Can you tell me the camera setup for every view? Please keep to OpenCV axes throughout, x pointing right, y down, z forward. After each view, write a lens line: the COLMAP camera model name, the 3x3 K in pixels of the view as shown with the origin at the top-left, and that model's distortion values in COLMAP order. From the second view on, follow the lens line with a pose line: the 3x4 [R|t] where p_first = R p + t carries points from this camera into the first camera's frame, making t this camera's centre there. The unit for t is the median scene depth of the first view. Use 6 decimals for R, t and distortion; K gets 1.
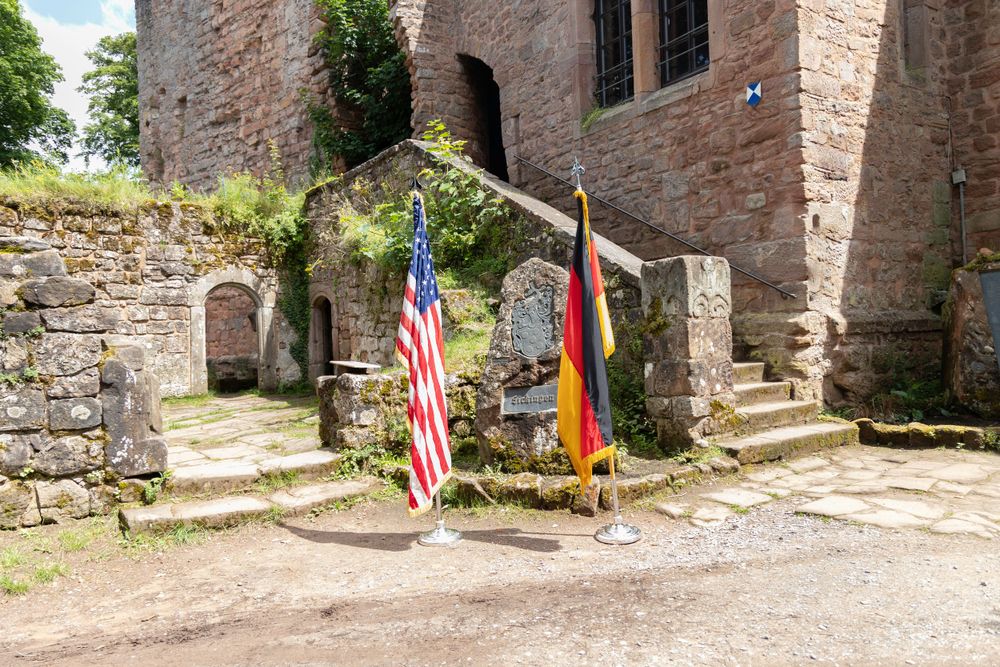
lens RADIAL K [[731.7, 0, 501.0], [0, 731.7, 333.6], [0, 0, 1]] dist [0.025508, 0.005973]
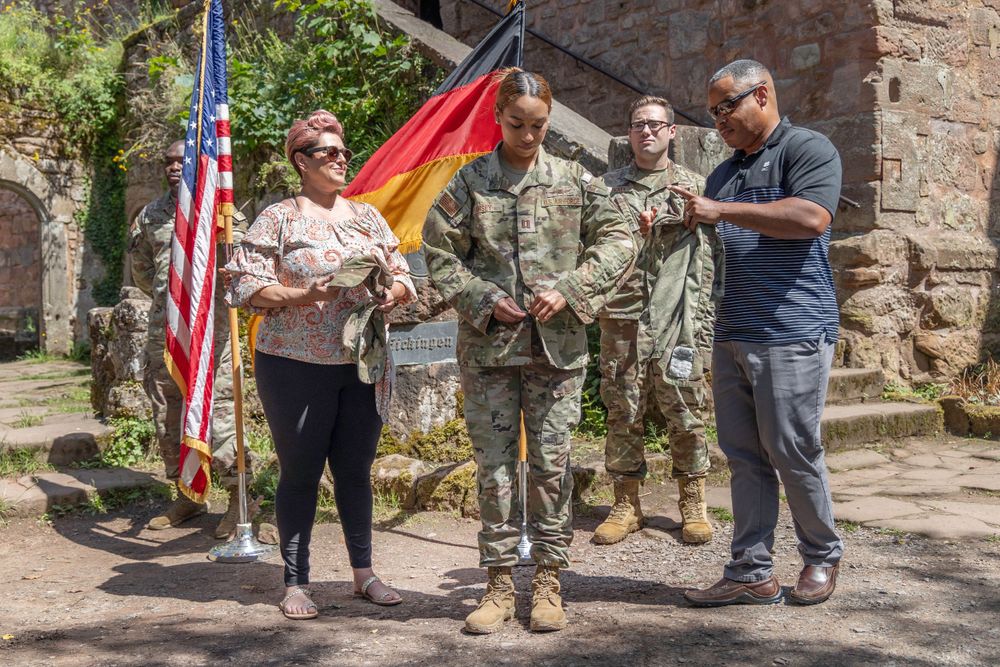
lens RADIAL K [[1141.1, 0, 505.4], [0, 1141.1, 324.1], [0, 0, 1]] dist [0.028172, 0.000000]
pose [[0.999232, 0.027608, 0.027800, 0.069556], [-0.028078, 0.999467, 0.016636, 0.042849], [-0.027326, -0.017404, 0.999475, 0.016966]]
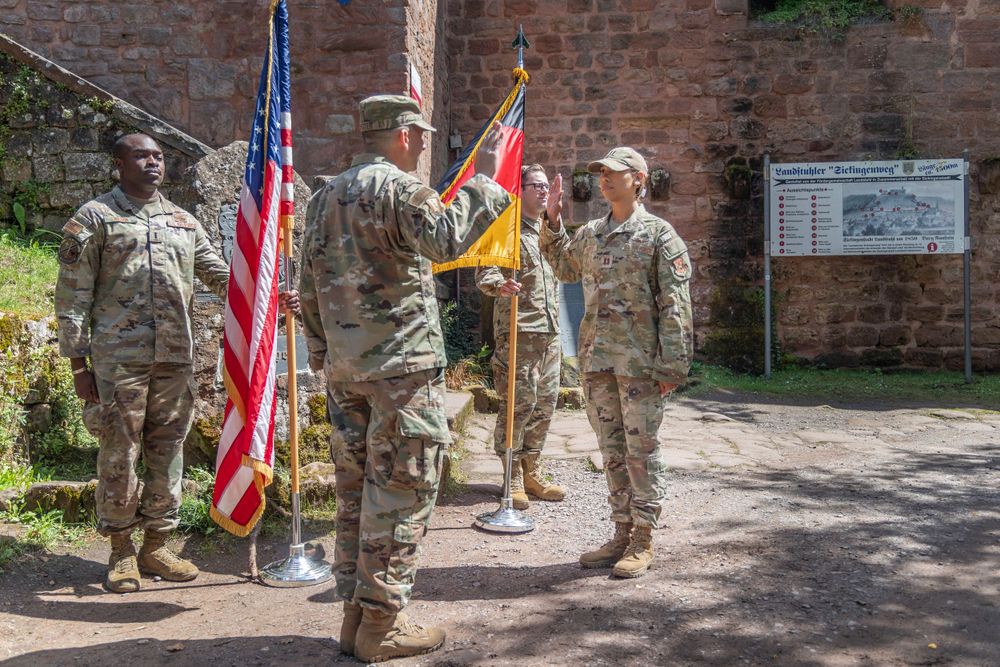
lens RADIAL K [[981.7, 0, 487.9], [0, 981.7, 316.2], [0, 0, 1]] dist [0.025644, 0.000000]
pose [[0.588097, 0.039805, 0.807810, -0.429550], [-0.024725, 0.999206, -0.031235, 0.059842], [-0.808412, -0.001603, 0.588615, 0.254137]]
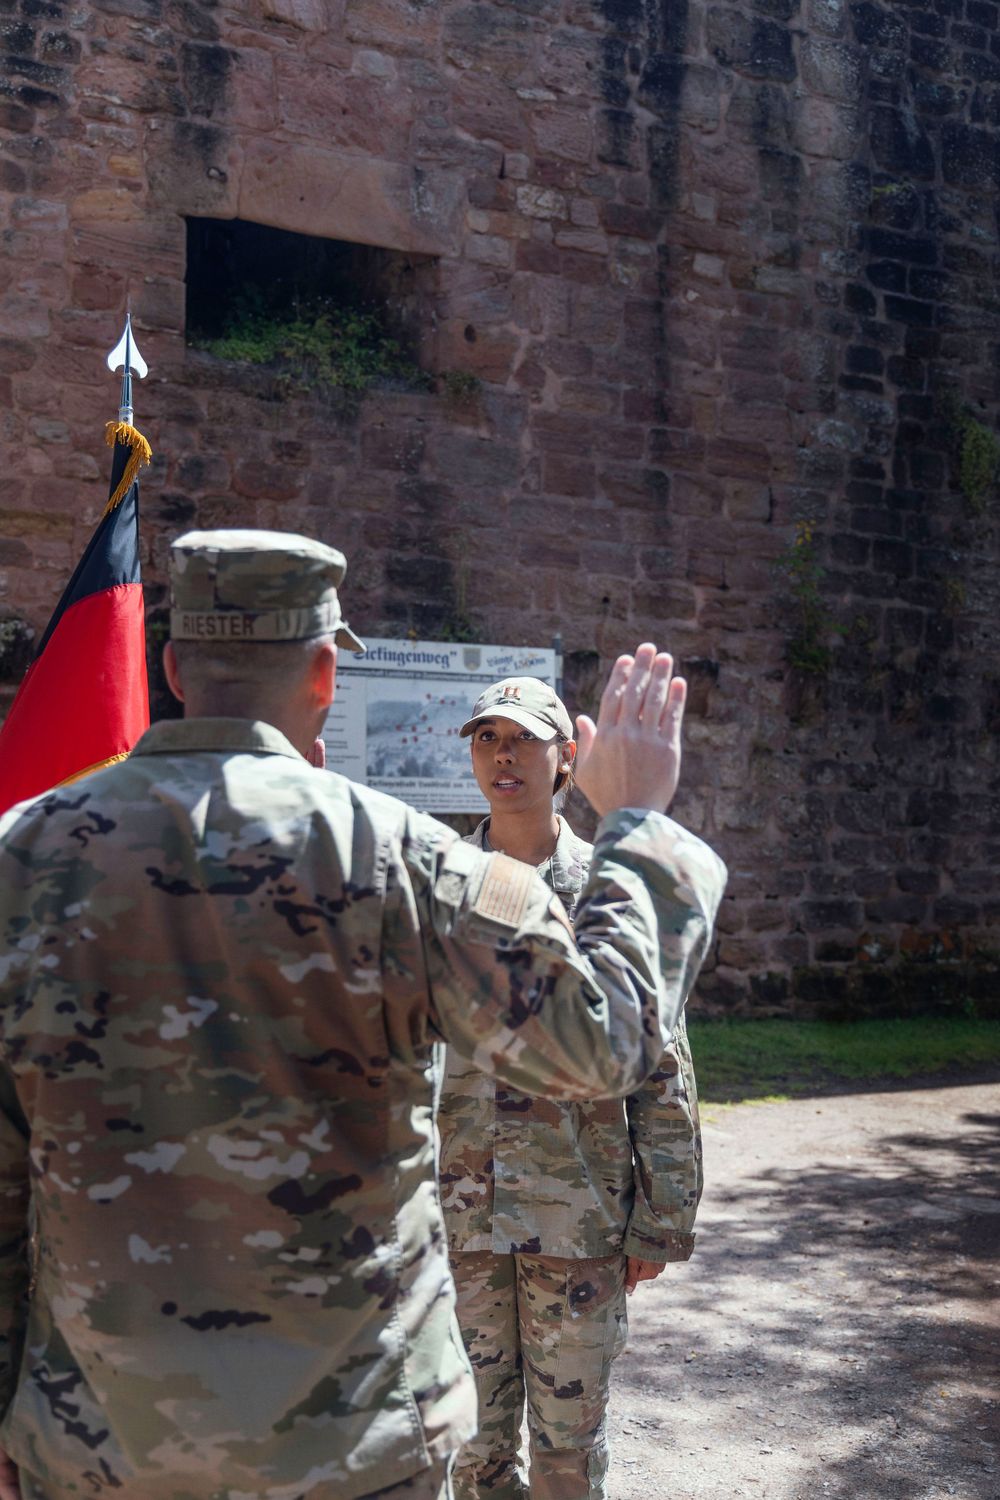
lens RADIAL K [[1773.1, 0, 471.6], [0, 1773.1, 738.5], [0, 0, 1]] dist [0.028764, 0.000000]
pose [[0.051362, 0.103813, 0.993270, -0.352294], [-0.015306, 0.994547, -0.103155, 0.003413], [-0.998563, -0.009905, 0.052671, 0.503739]]
